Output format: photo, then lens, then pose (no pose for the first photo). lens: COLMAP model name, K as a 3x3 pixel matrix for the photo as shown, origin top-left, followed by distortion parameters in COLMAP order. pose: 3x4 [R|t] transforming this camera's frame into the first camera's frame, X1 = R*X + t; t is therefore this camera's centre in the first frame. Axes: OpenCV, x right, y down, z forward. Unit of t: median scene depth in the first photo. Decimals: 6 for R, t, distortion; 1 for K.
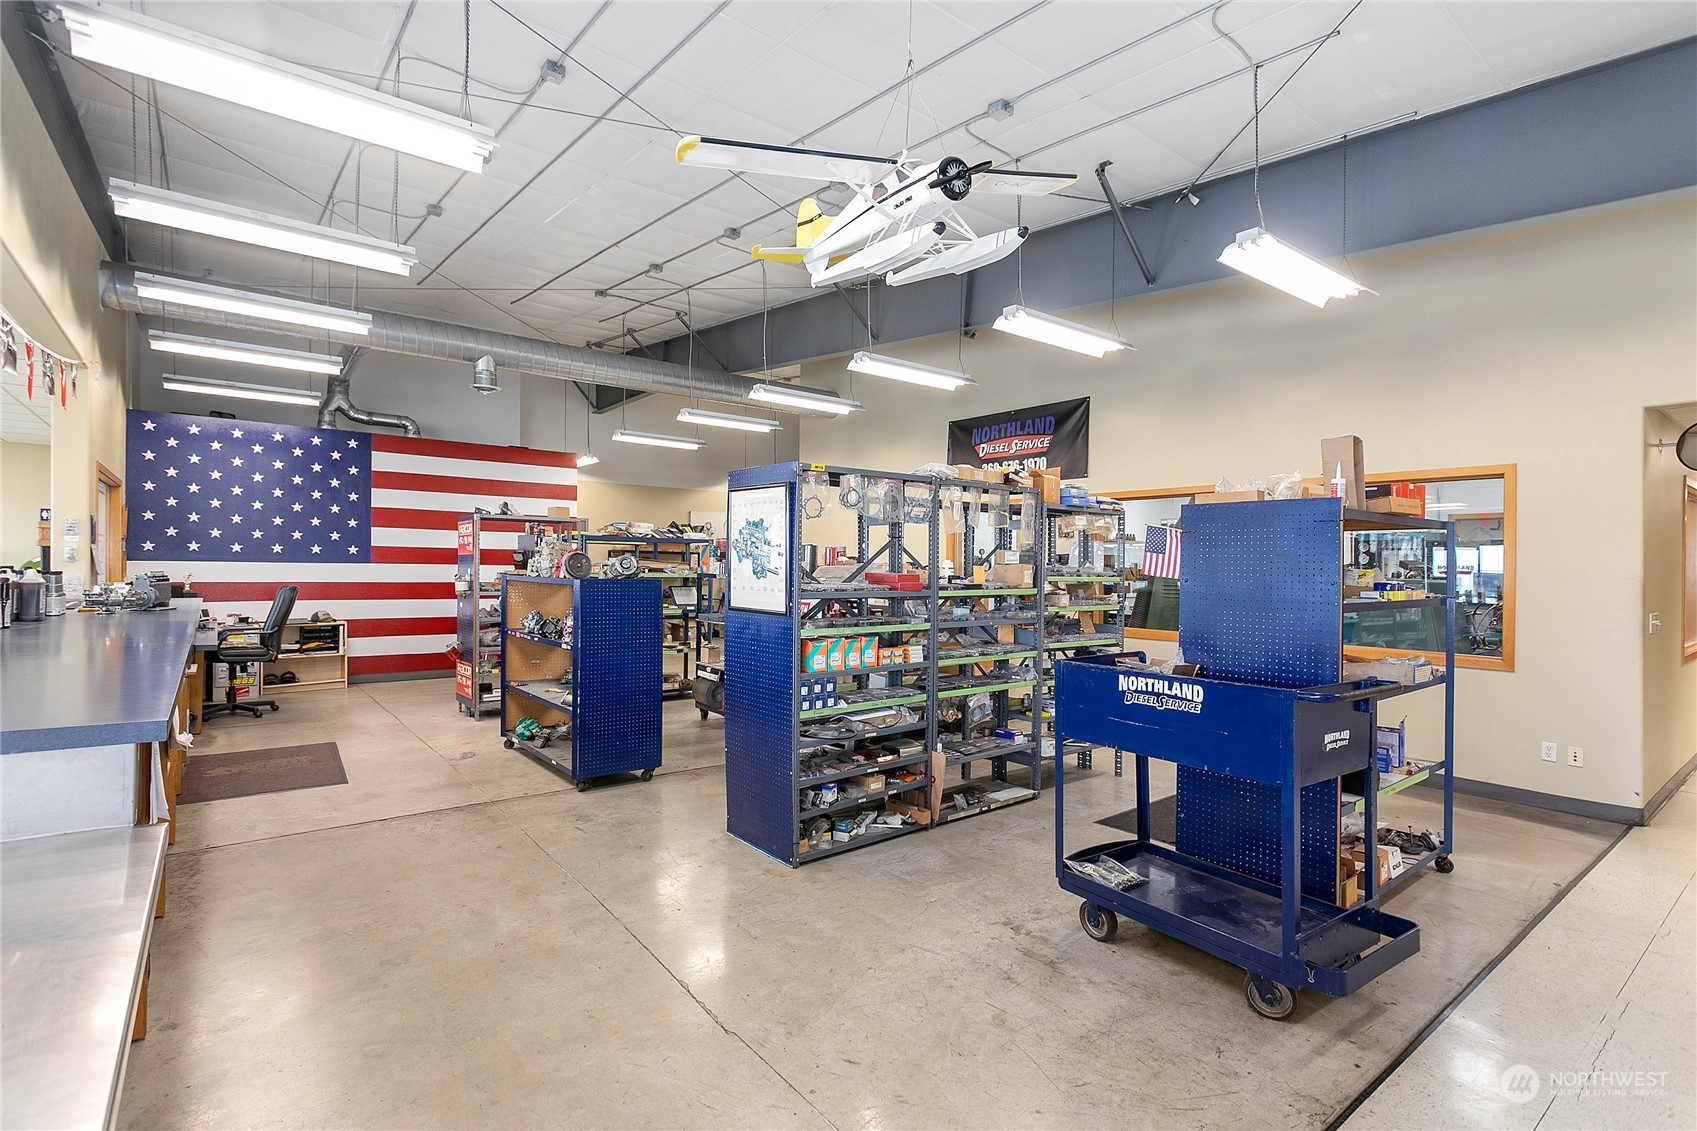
lens RADIAL K [[810.7, 0, 850.5], [0, 810.7, 563.8], [0, 0, 1]] dist [0.004692, 0.001365]
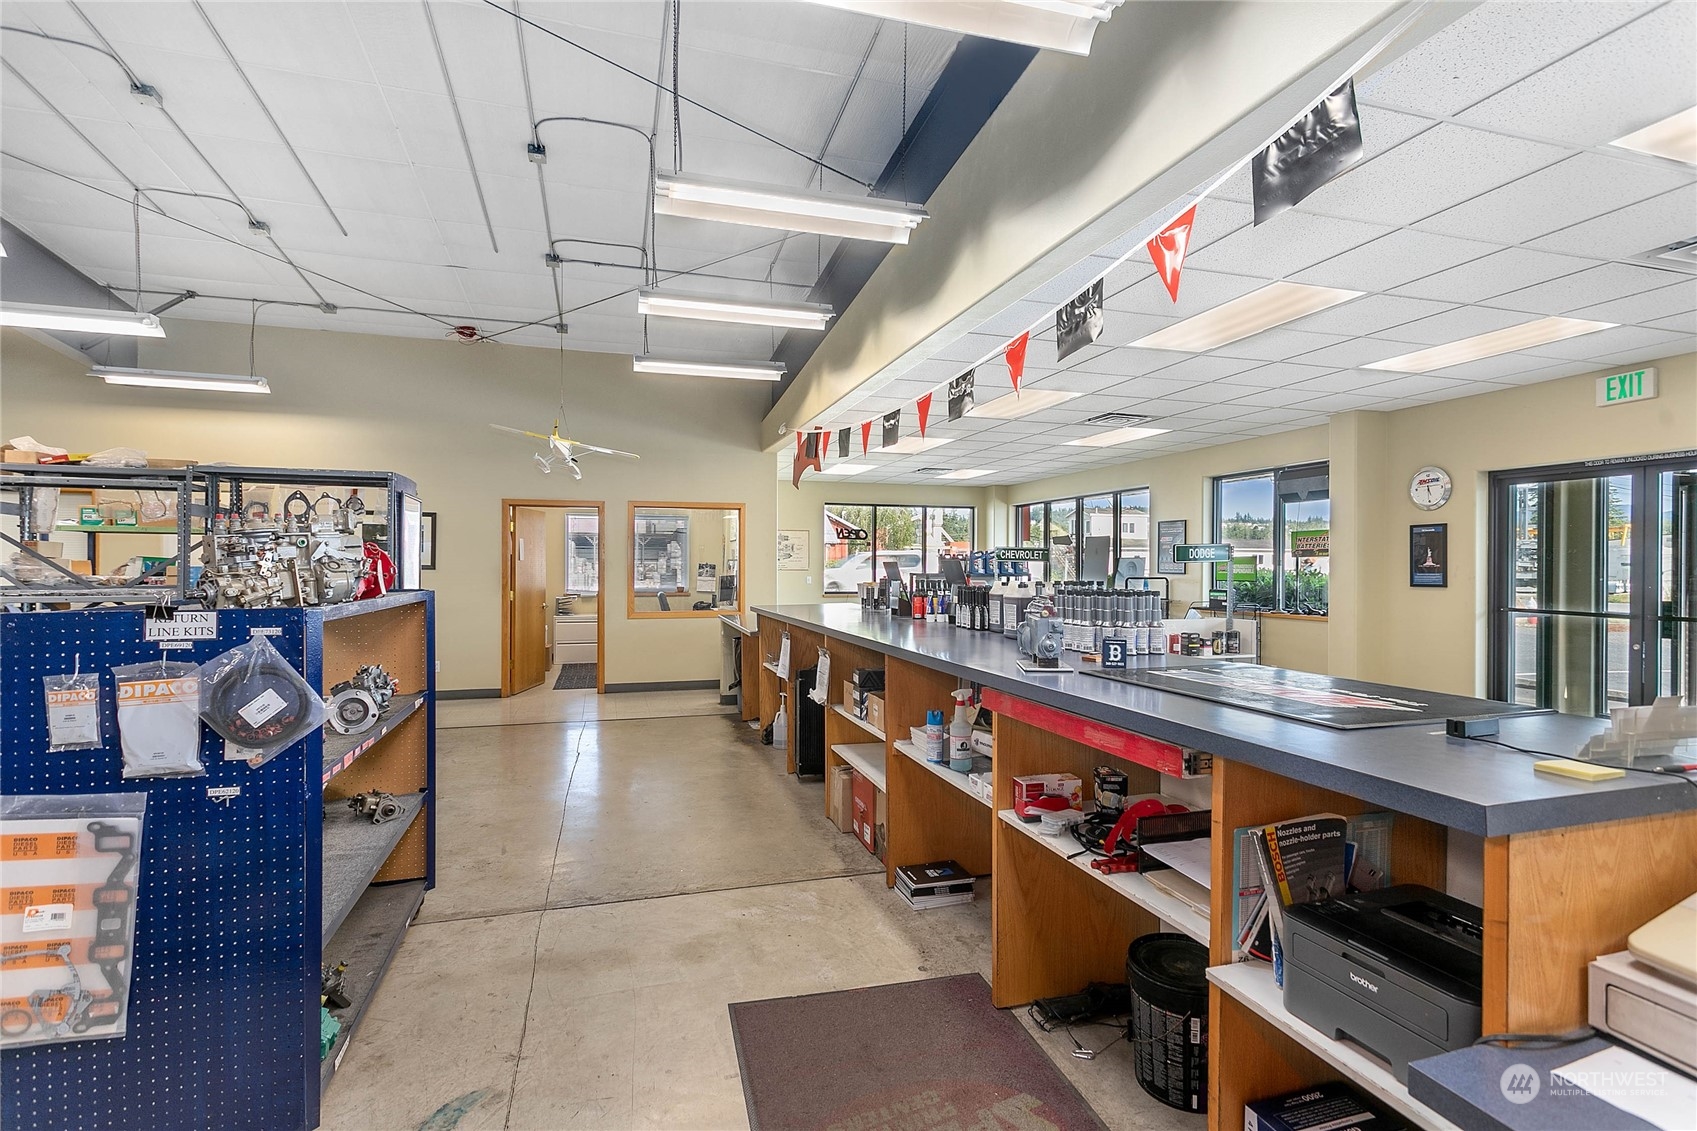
lens RADIAL K [[810.7, 0, 843.7], [0, 810.7, 567.3], [0, 0, 1]] dist [0.004692, 0.001365]
pose [[-0.932574, -0.012517, 0.360762, -0.988885], [-0.011711, 0.999922, 0.004418, -0.008673], [-0.360789, -0.000105, -0.932648, 1.657800]]
